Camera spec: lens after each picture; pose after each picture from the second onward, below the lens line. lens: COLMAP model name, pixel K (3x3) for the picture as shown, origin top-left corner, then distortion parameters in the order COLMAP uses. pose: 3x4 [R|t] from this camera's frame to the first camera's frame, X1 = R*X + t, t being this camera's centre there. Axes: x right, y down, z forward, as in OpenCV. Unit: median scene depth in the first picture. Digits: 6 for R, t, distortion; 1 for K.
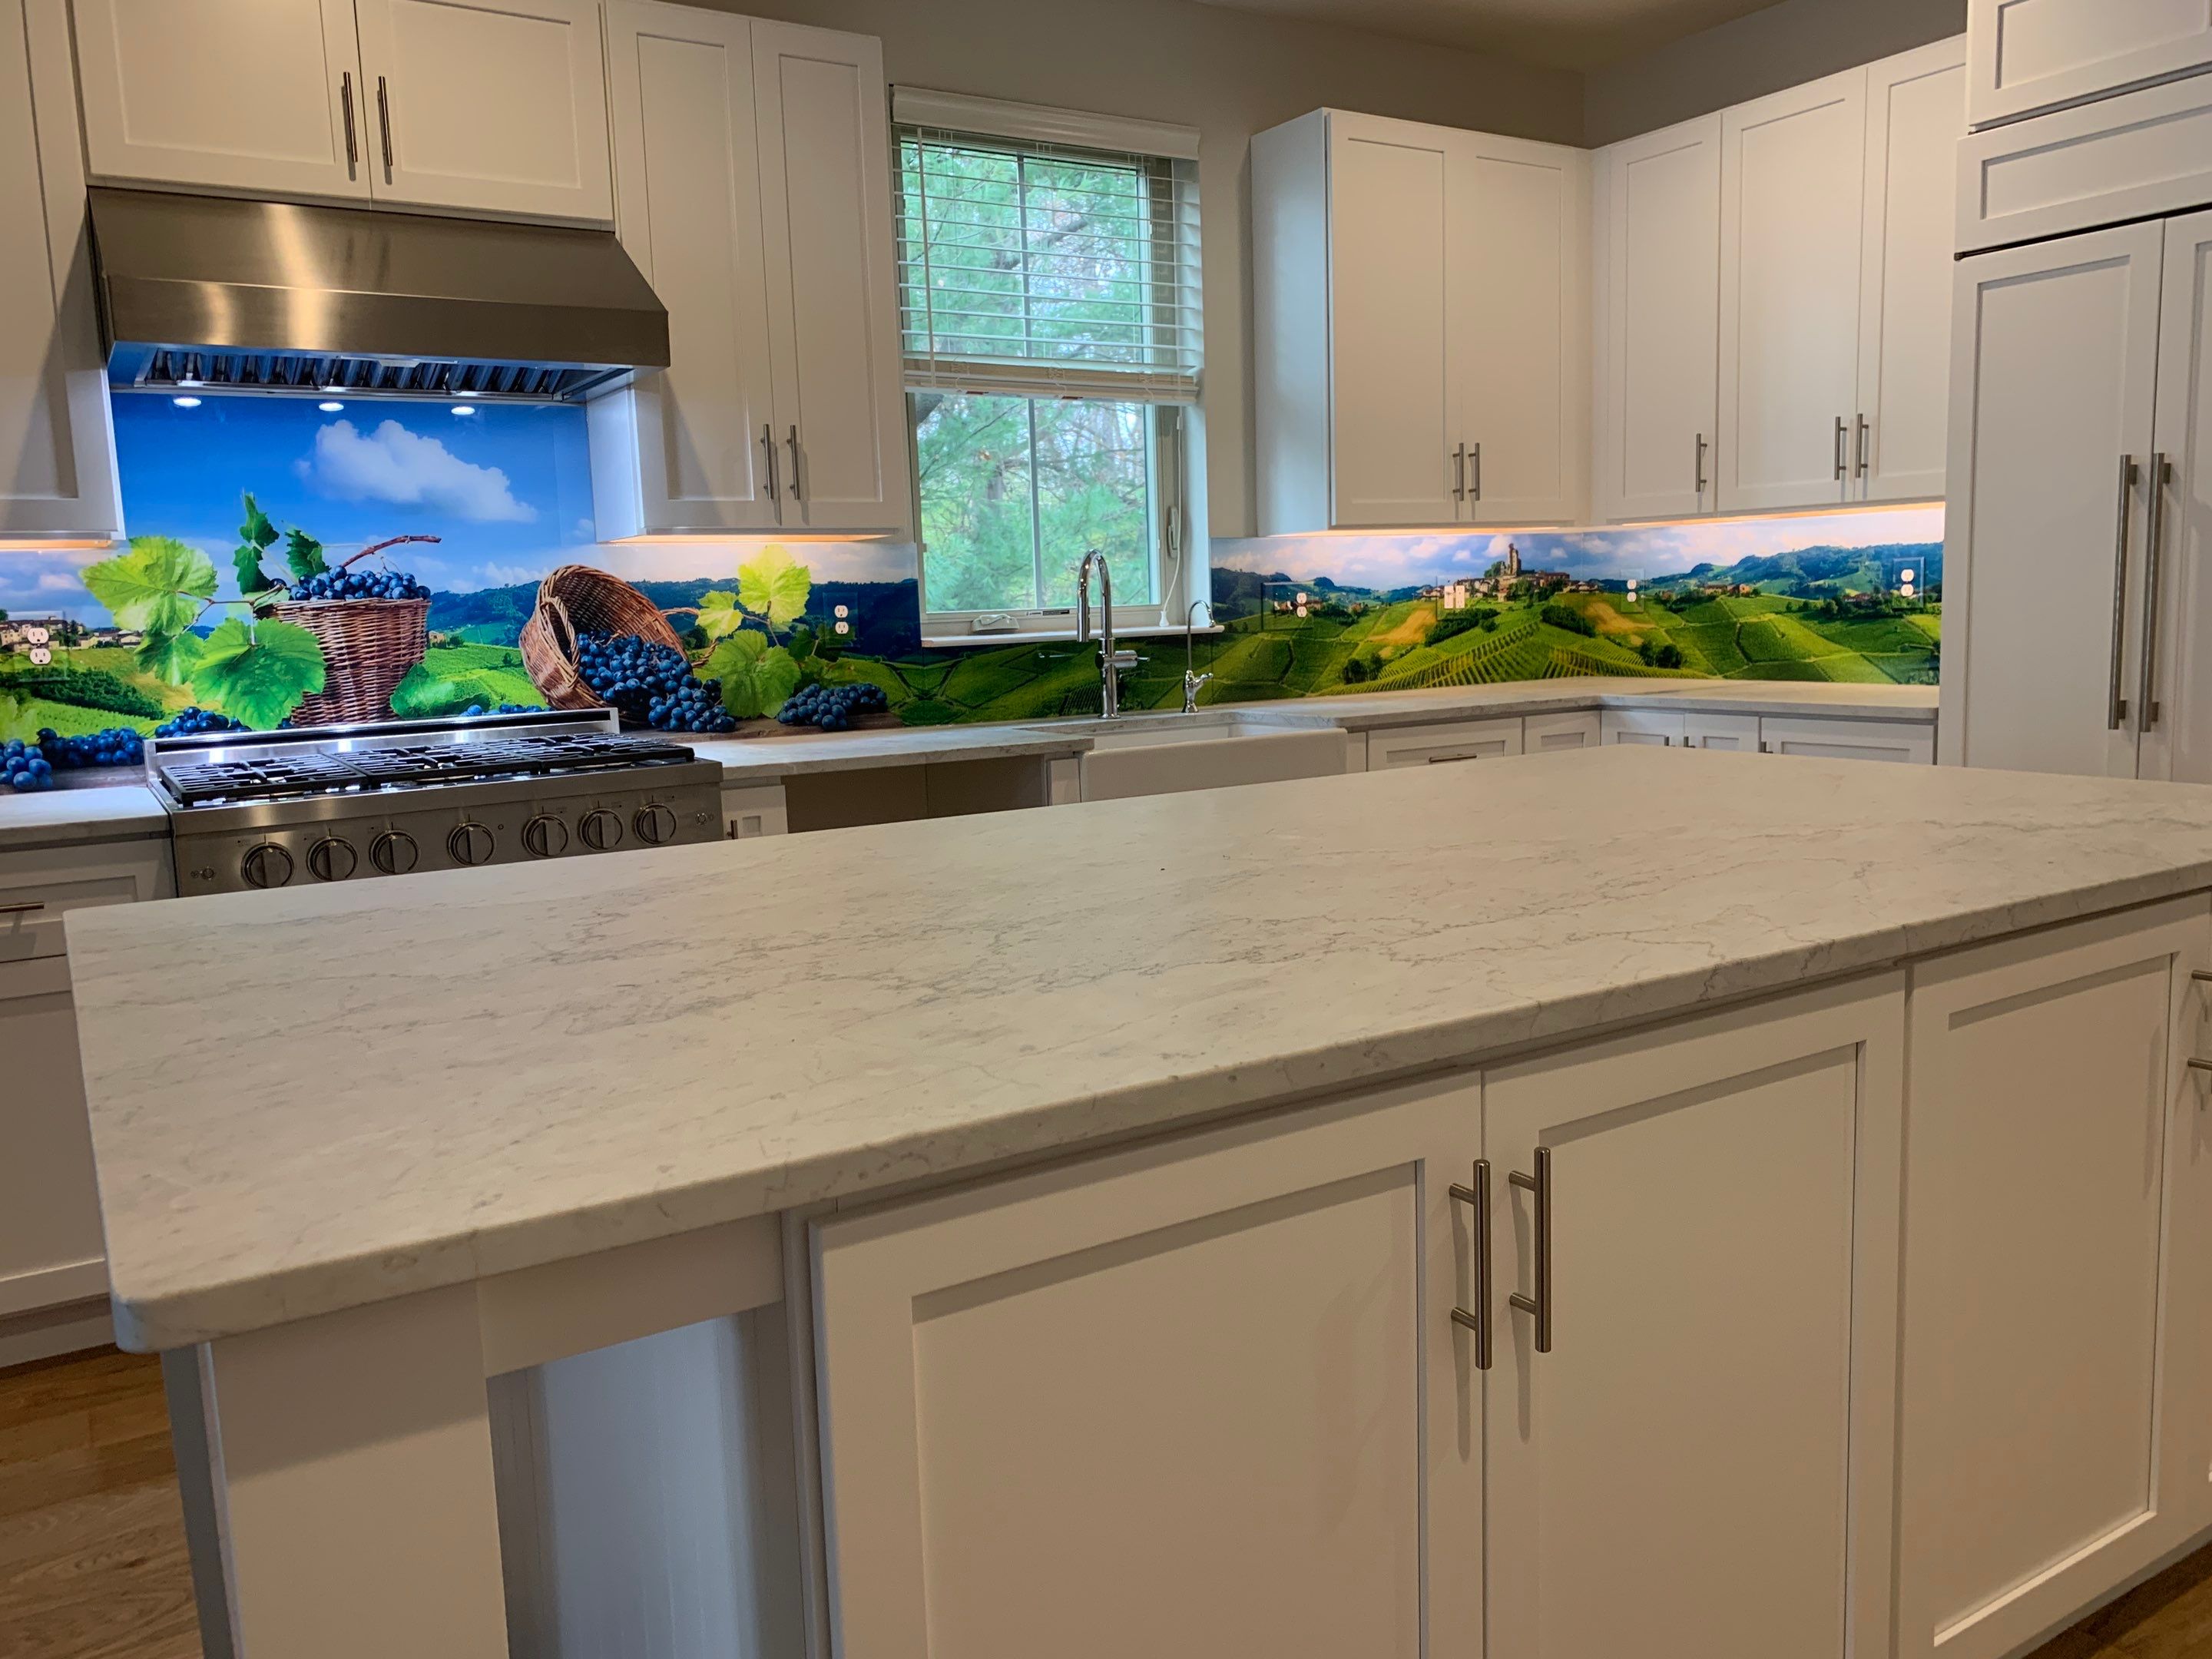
lens RADIAL K [[1678.7, 0, 1096.5], [0, 1678.7, 823.9], [0, 0, 1]] dist [0.064643, -0.087047]
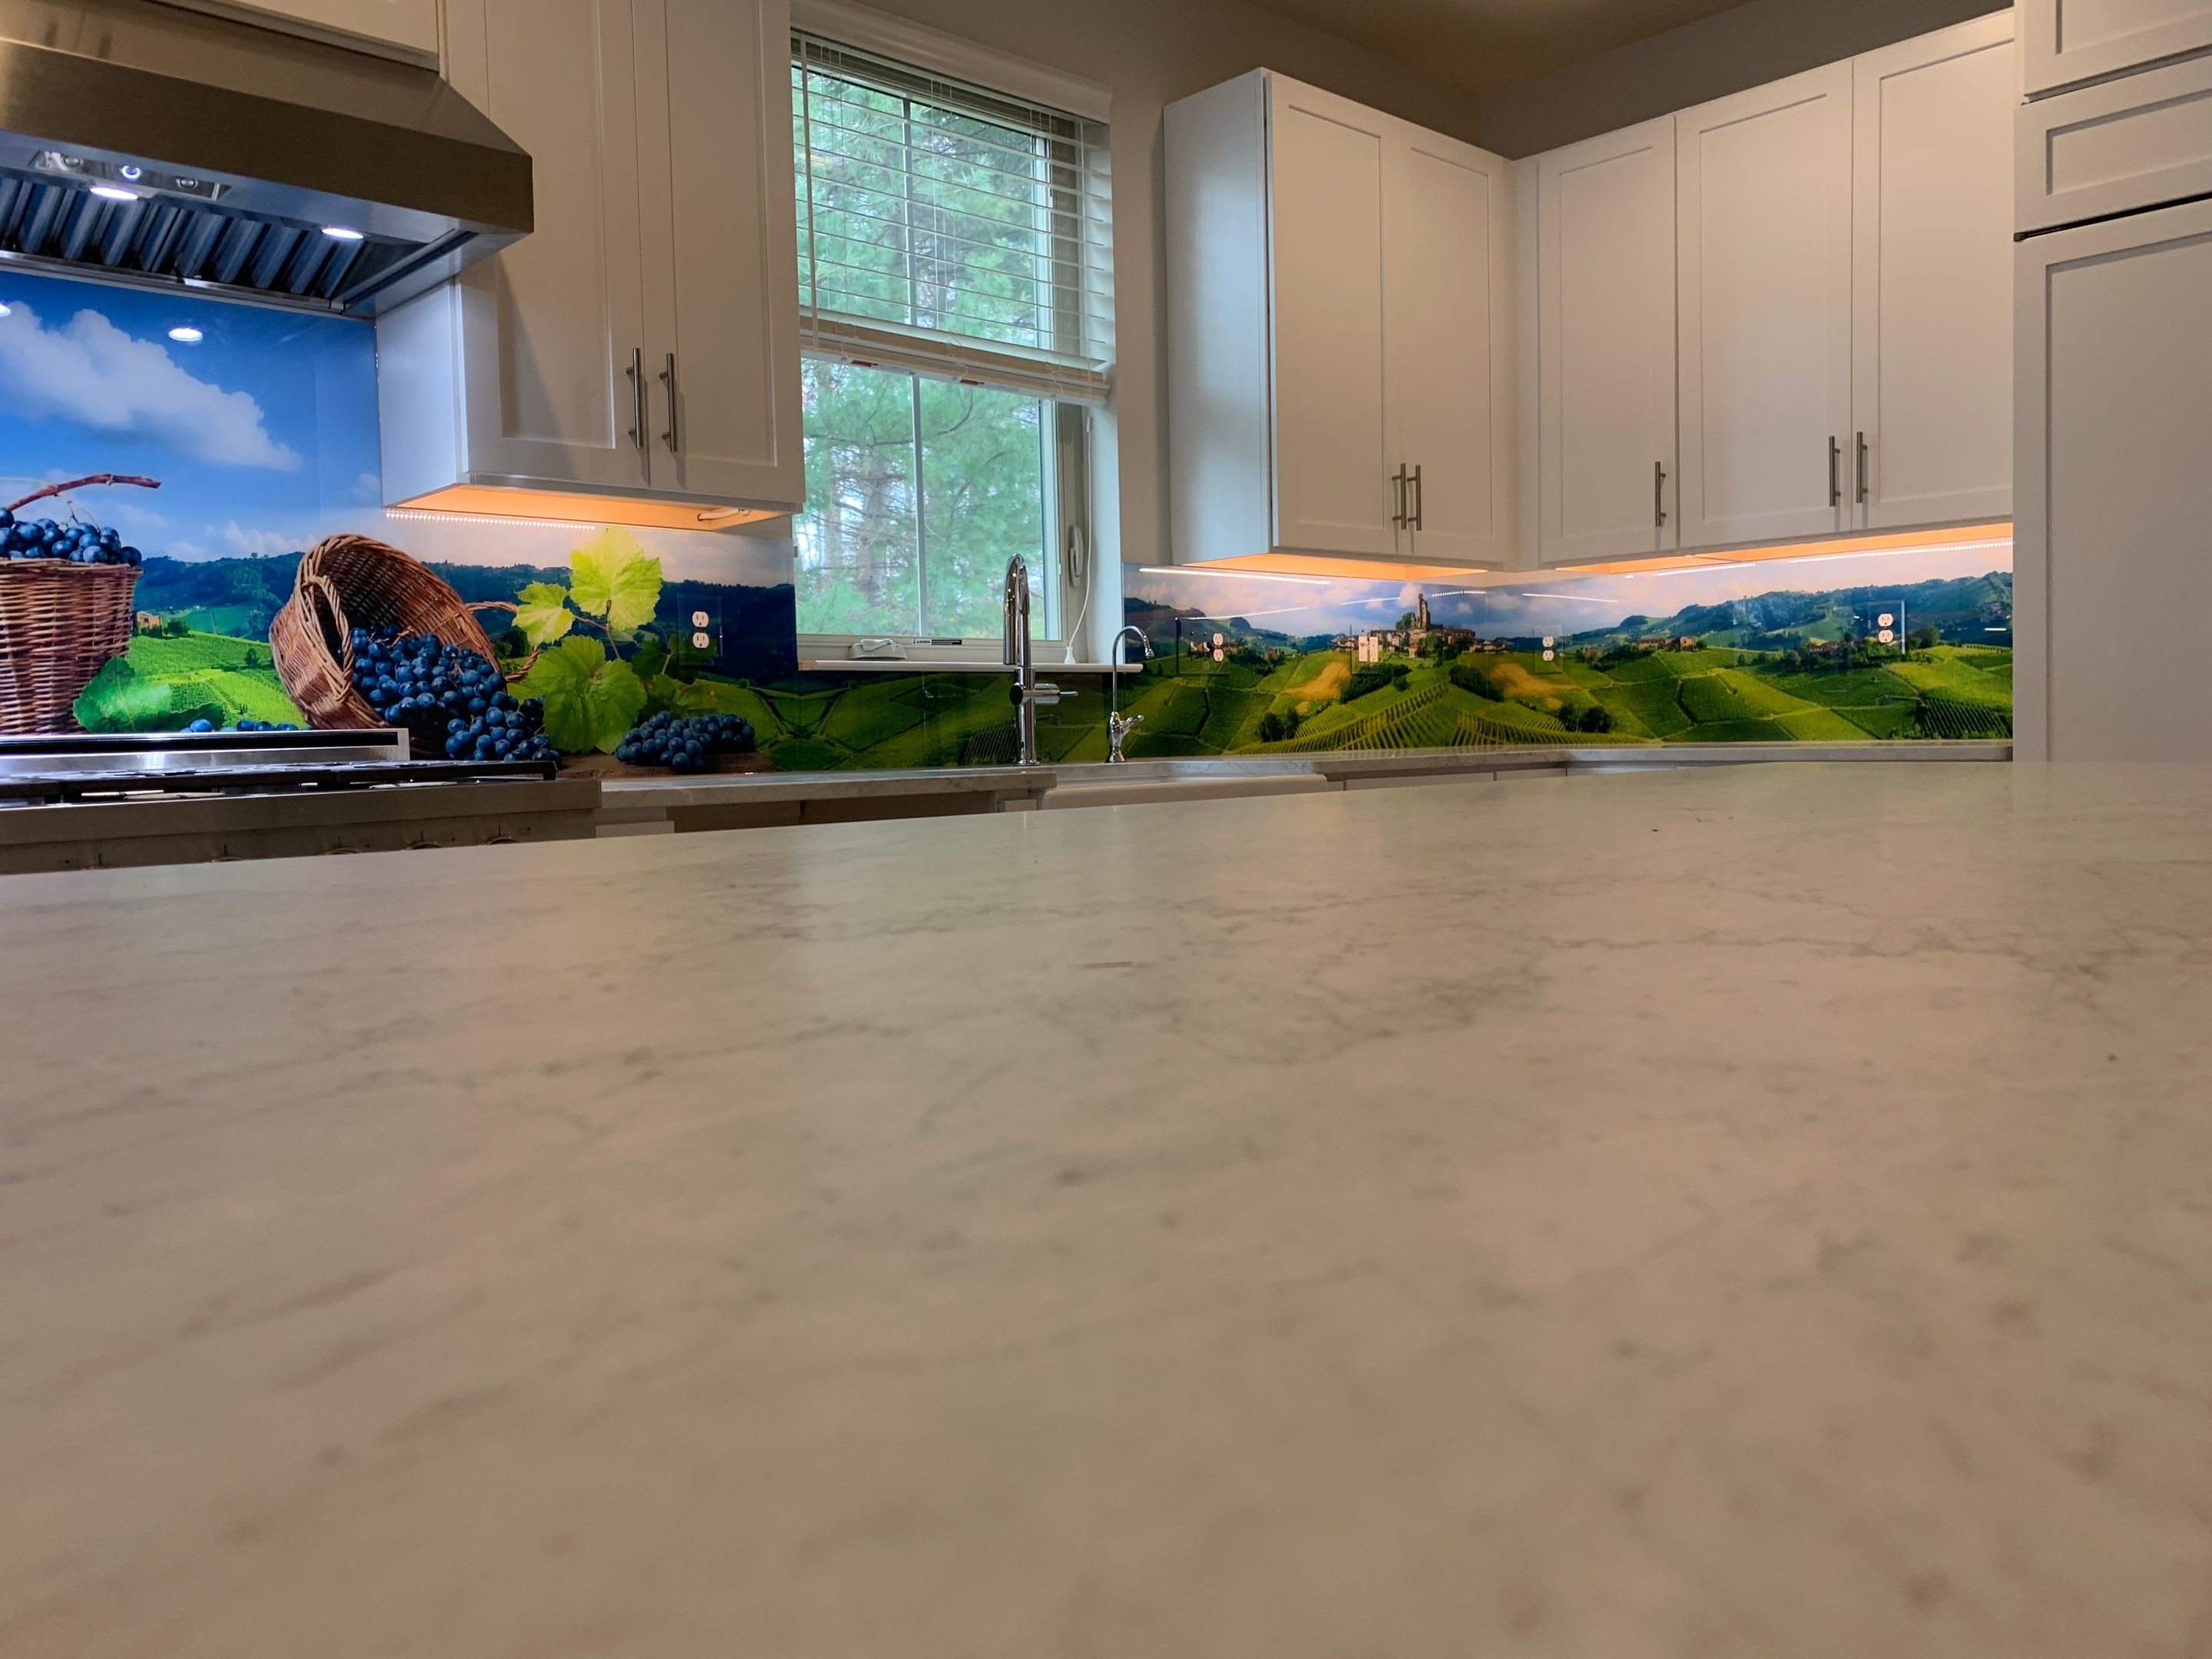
lens RADIAL K [[1678.7, 0, 1074.0], [0, 1678.7, 805.2], [0, 0, 1]] dist [0.064643, -0.087047]
pose [[0.983893, 0.002936, 0.178735, -0.128182], [0.013764, 0.995652, -0.092123, 0.034108], [-0.178229, 0.093099, 0.979575, 0.232080]]
